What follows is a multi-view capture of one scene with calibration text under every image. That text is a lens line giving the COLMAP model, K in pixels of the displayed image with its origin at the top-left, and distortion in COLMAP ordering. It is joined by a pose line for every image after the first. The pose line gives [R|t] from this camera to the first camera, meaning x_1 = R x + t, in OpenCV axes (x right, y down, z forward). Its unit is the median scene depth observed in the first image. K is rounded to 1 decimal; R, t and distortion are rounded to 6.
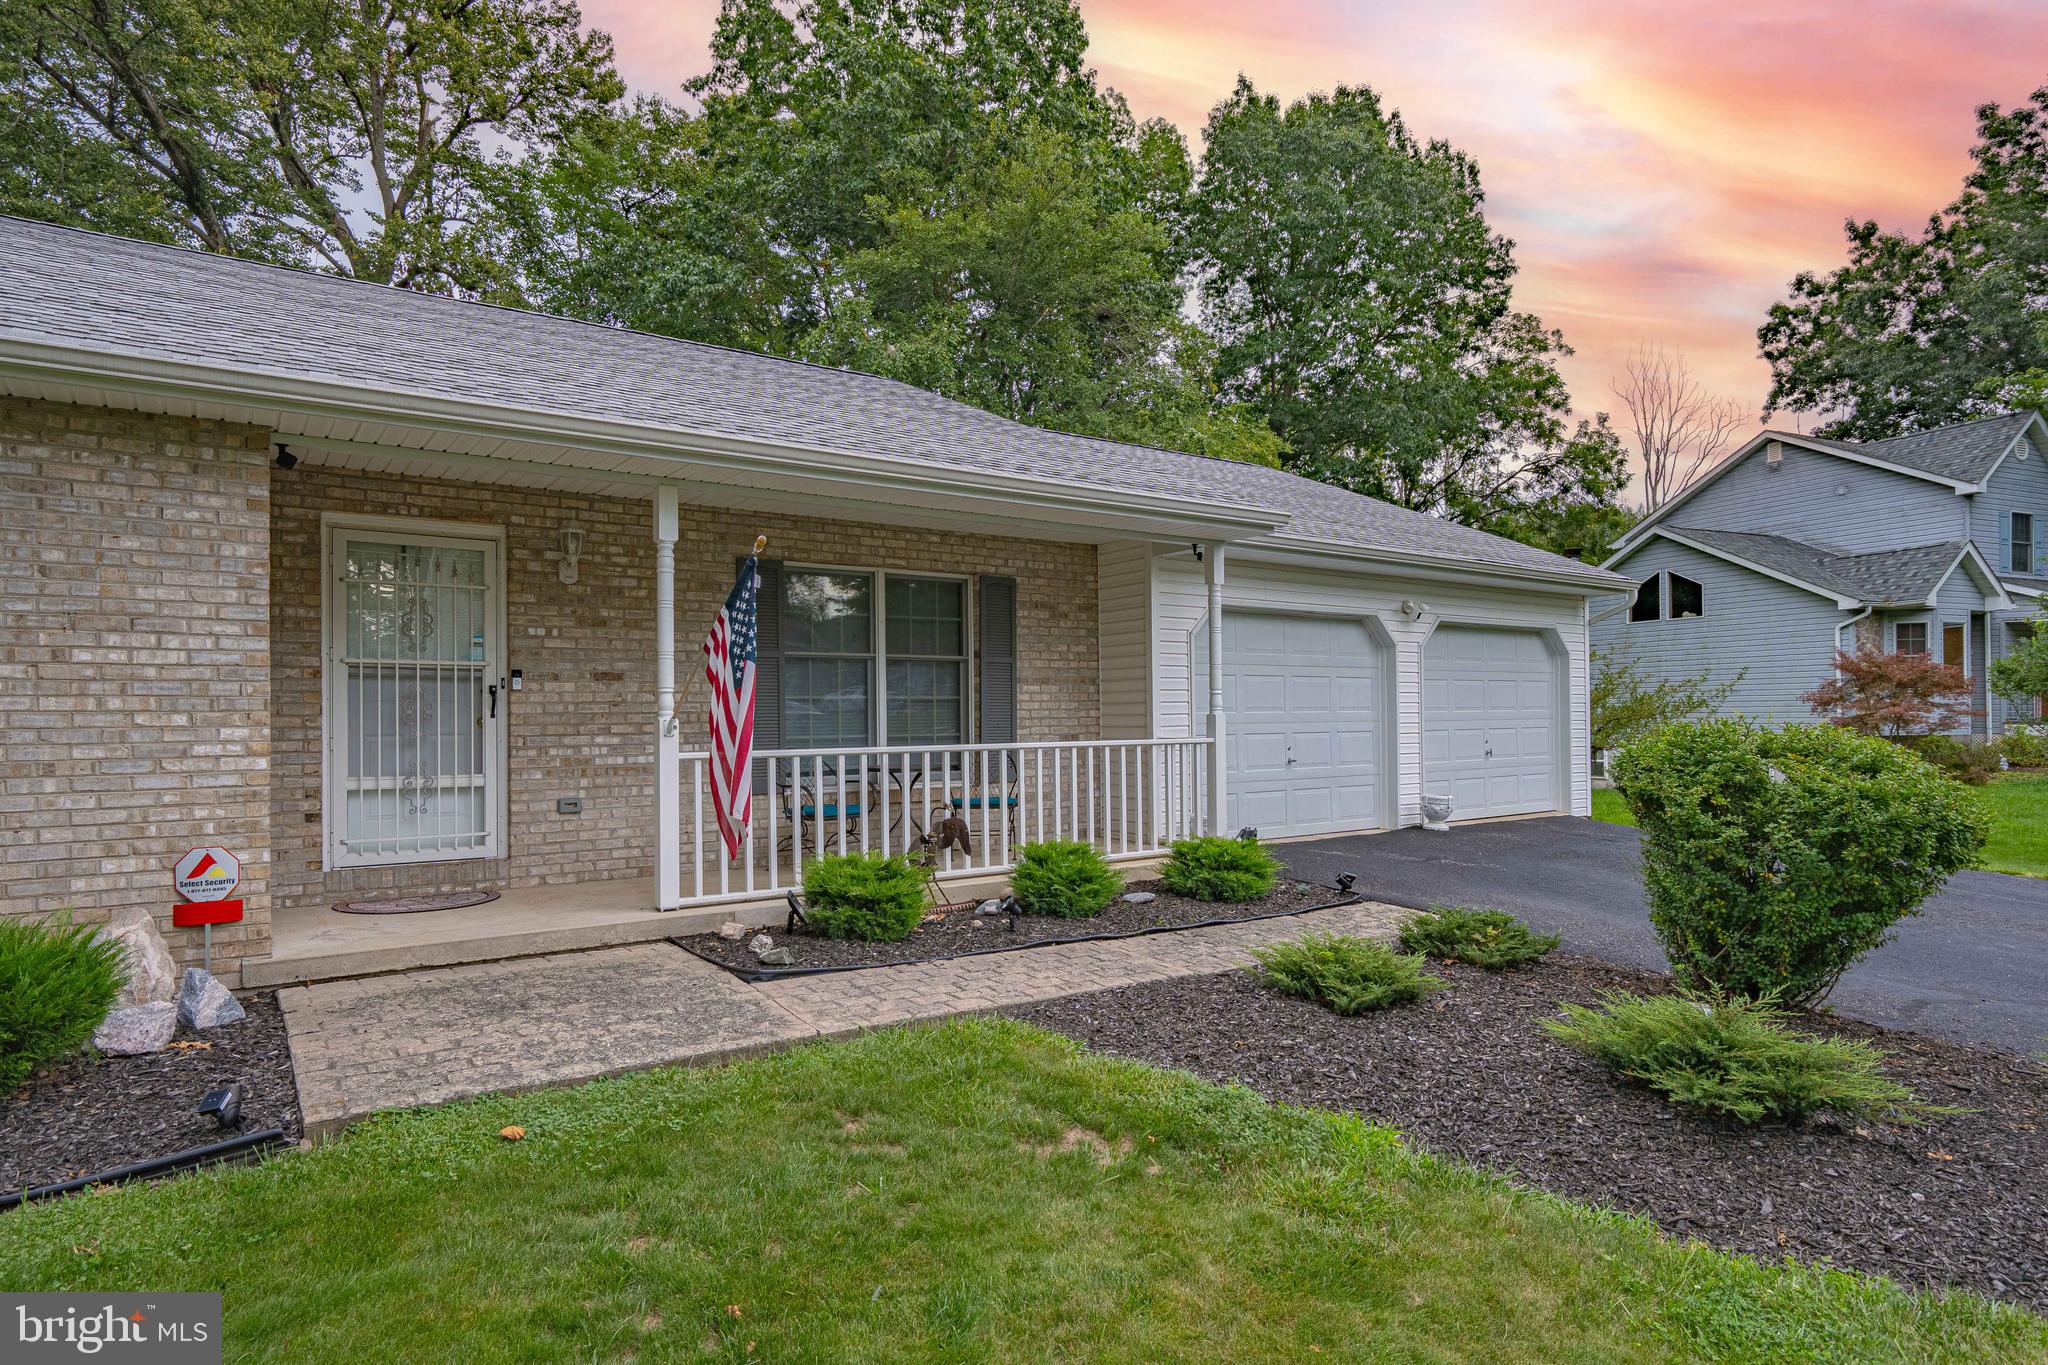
lens RADIAL K [[1124.1, 0, 1000.0], [0, 1124.1, 709.7], [0, 0, 1]] dist [-0.000210, 0.000547]
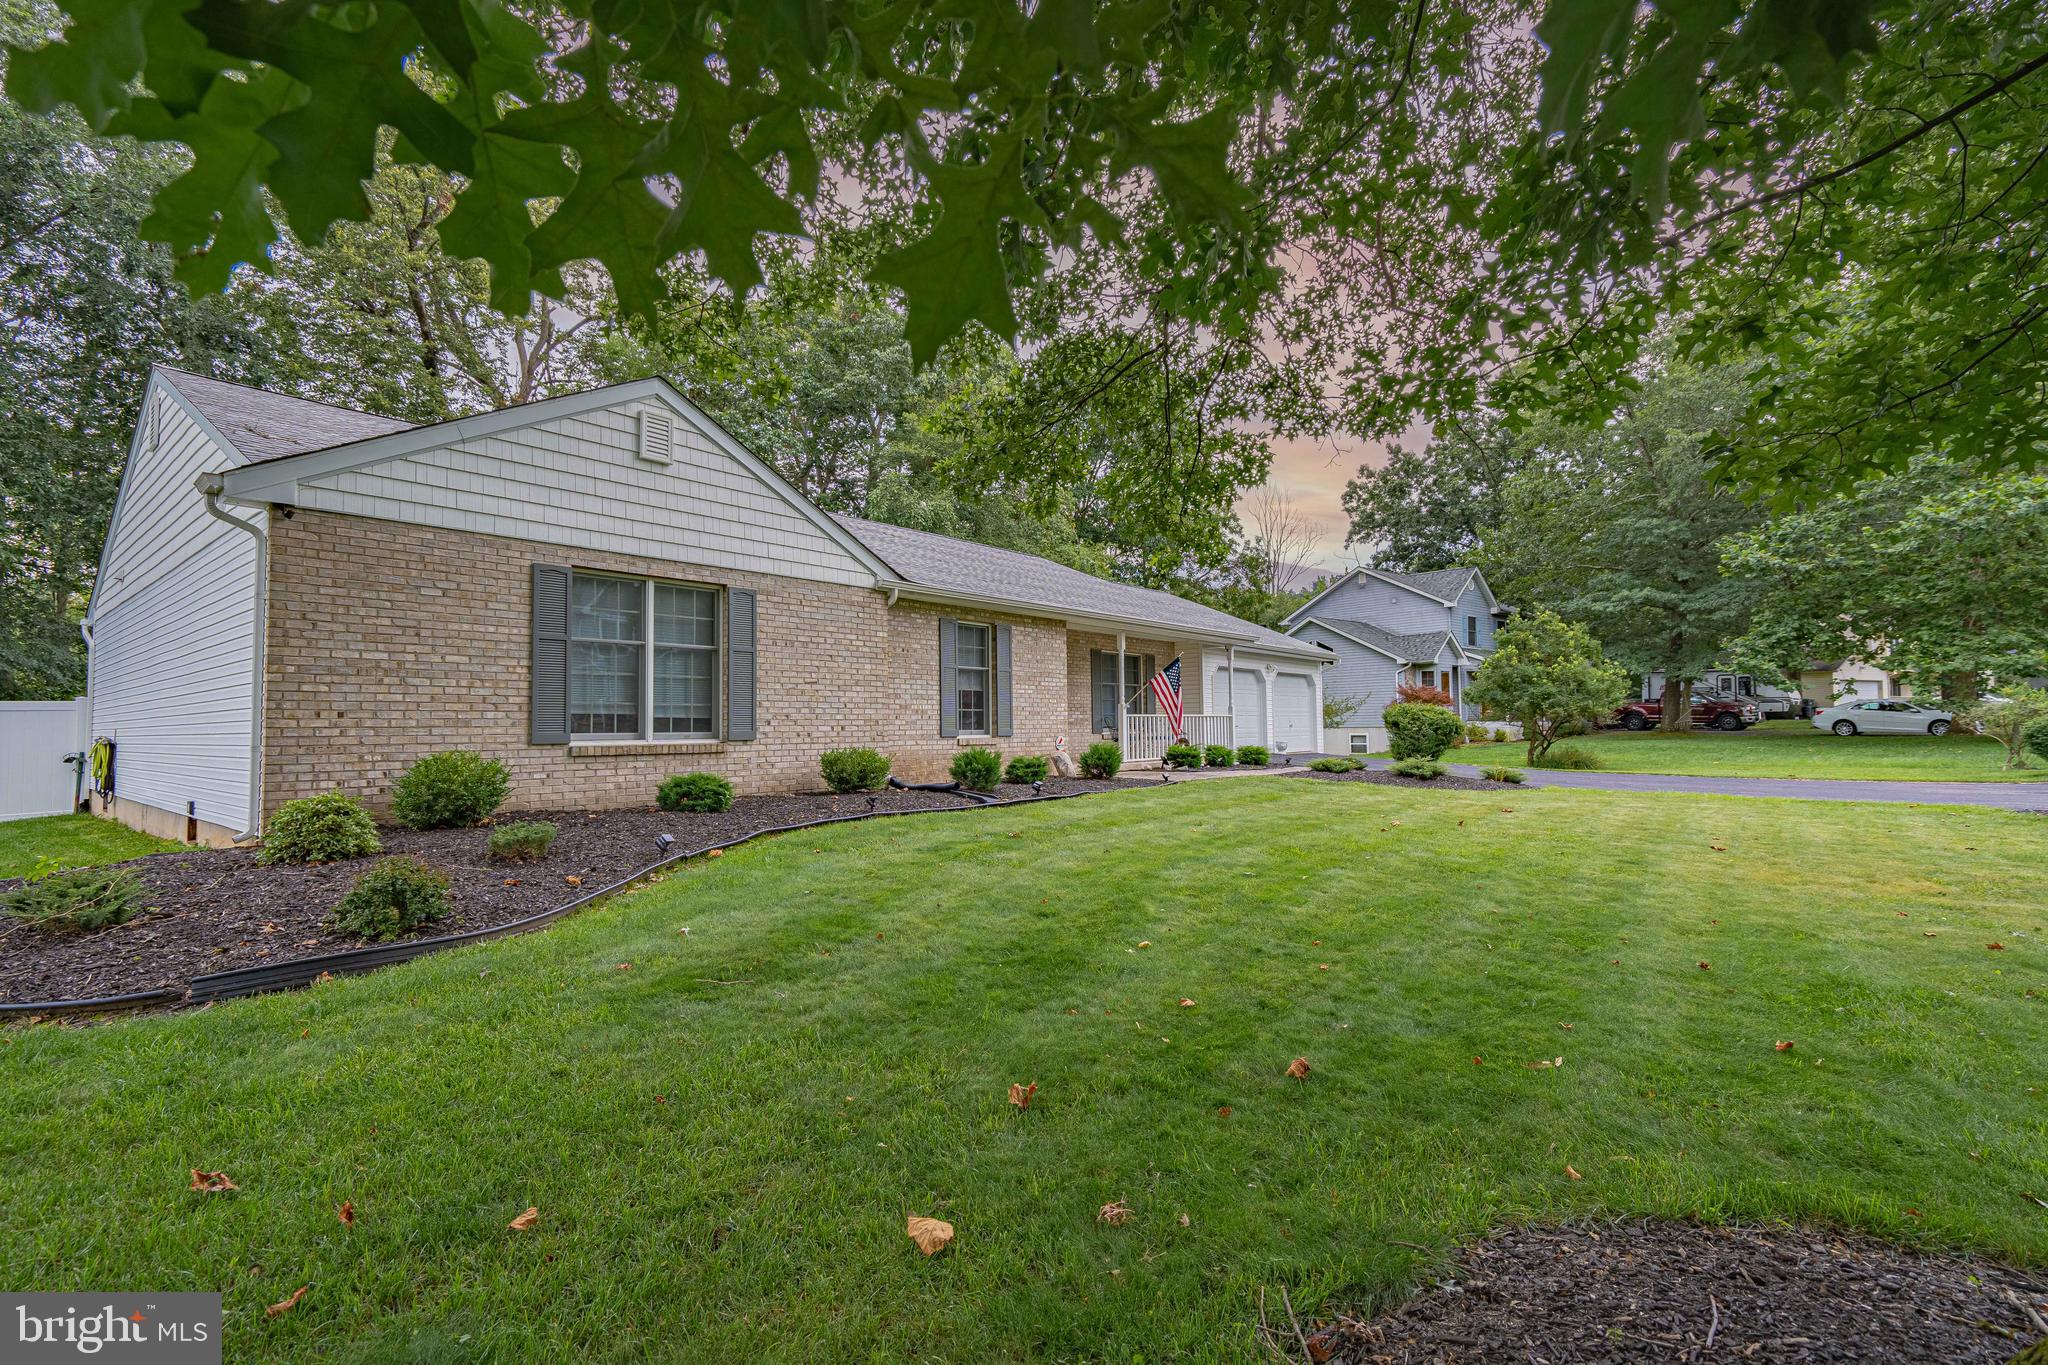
lens RADIAL K [[992.0, 0, 967.8], [0, 992.0, 683.9], [0, 0, 1]] dist [-0.002001, 0.000166]
pose [[0.965537, 0.010516, 0.260054, -0.461550], [0.000651, 0.999083, -0.042817, 0.022841], [-0.260266, 0.041511, 0.964644, -0.515623]]
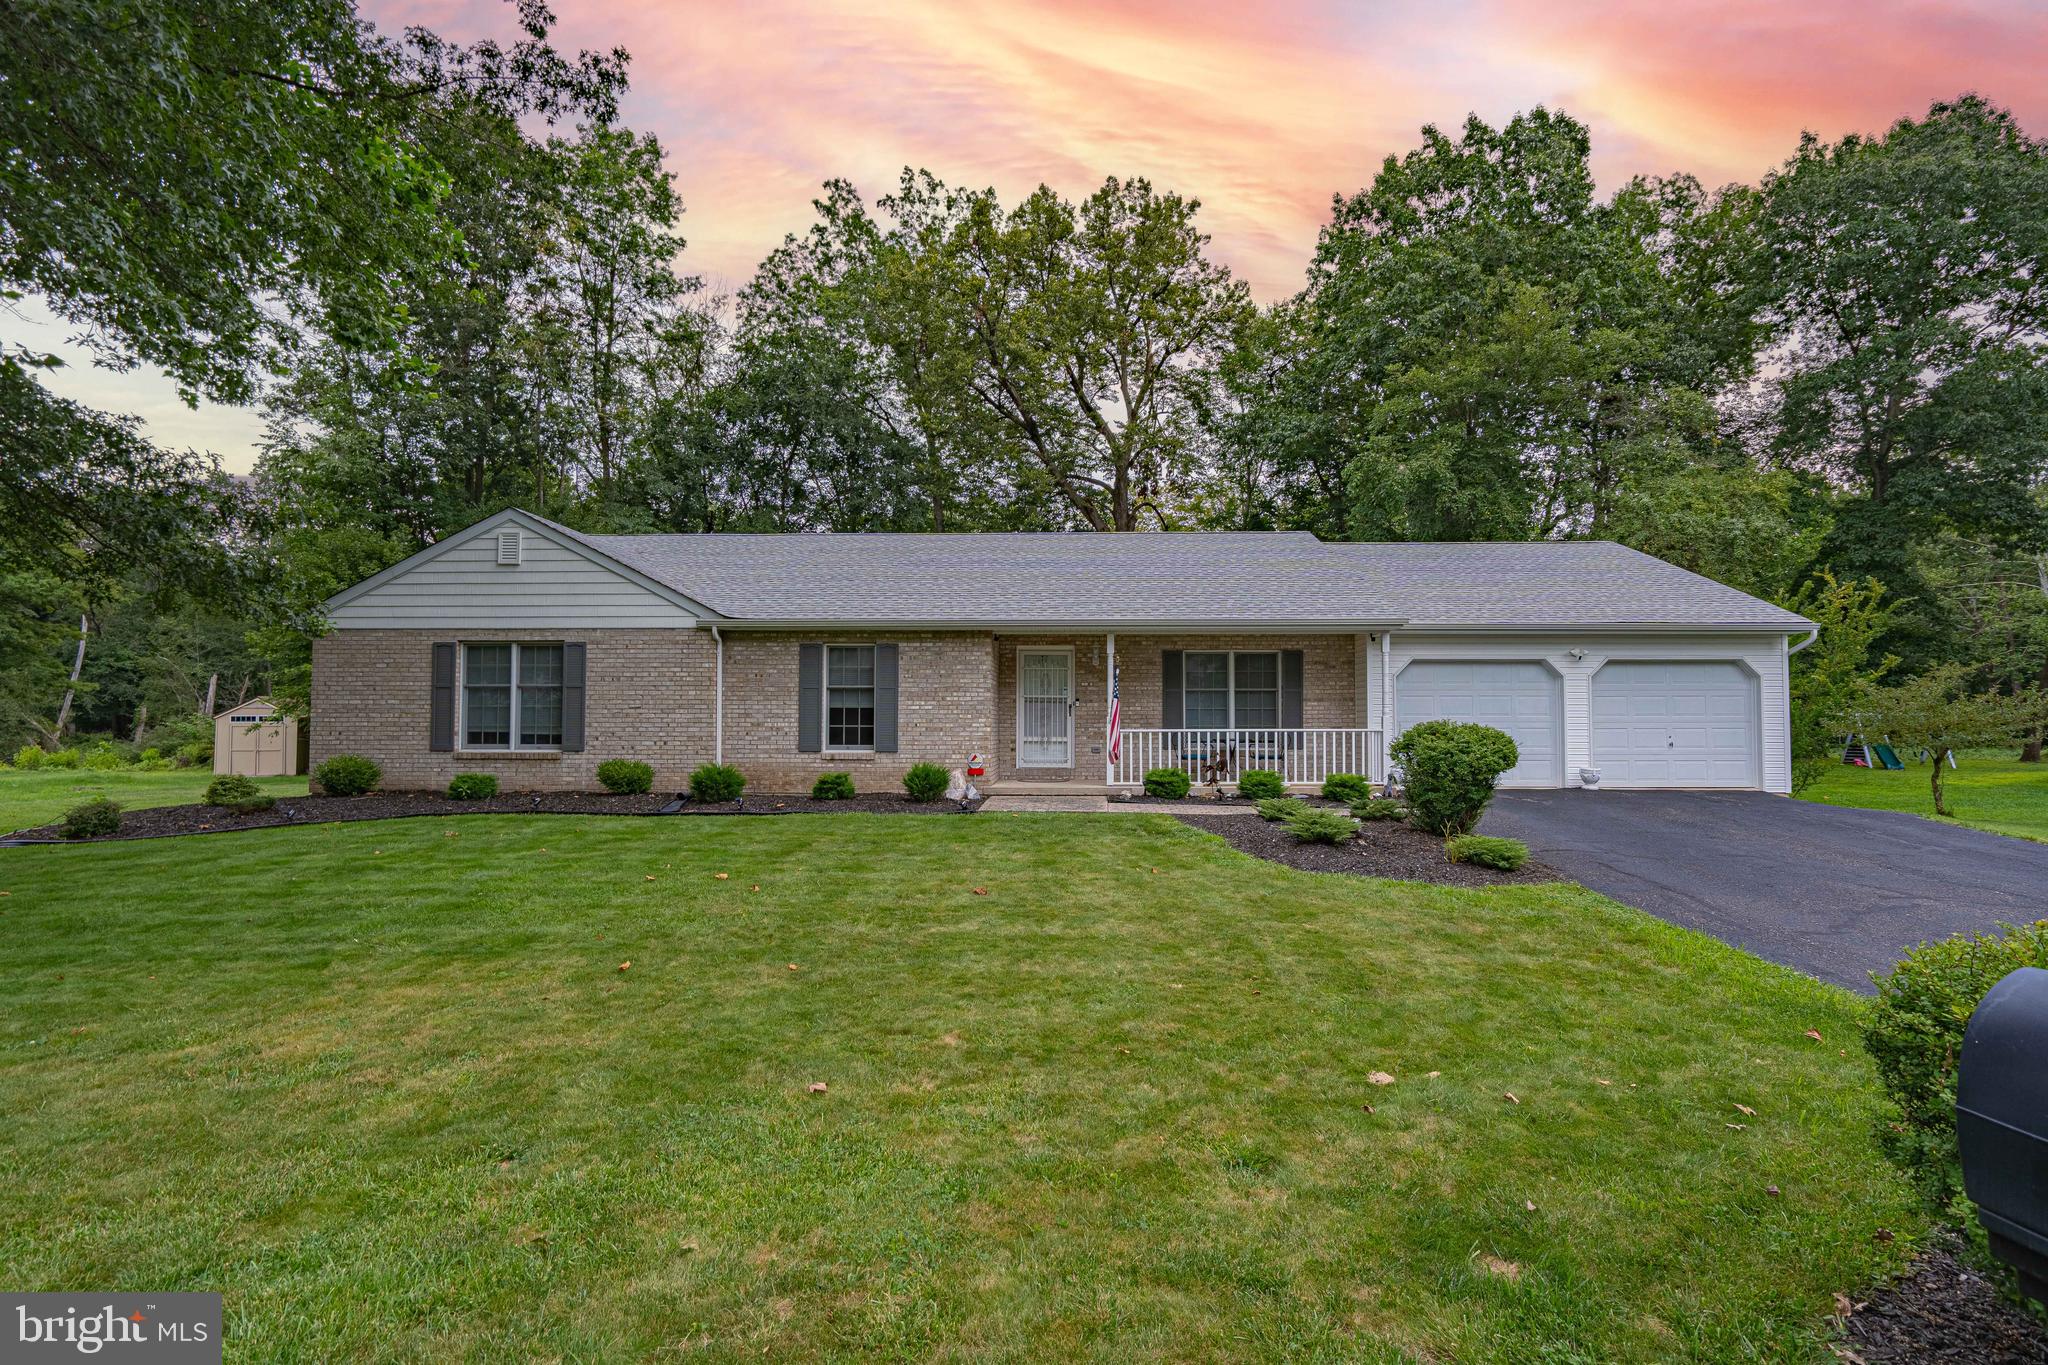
lens RADIAL K [[924.2, 0, 1024.0], [0, 924.2, 682.5], [0, 0, 1]] dist [-0.001200, 0.000102]
pose [[0.787216, -0.014792, -0.616500, 0.296676], [-0.003078, 0.999606, -0.027914, -0.004268], [0.616670, 0.023872, 0.786860, -0.292894]]
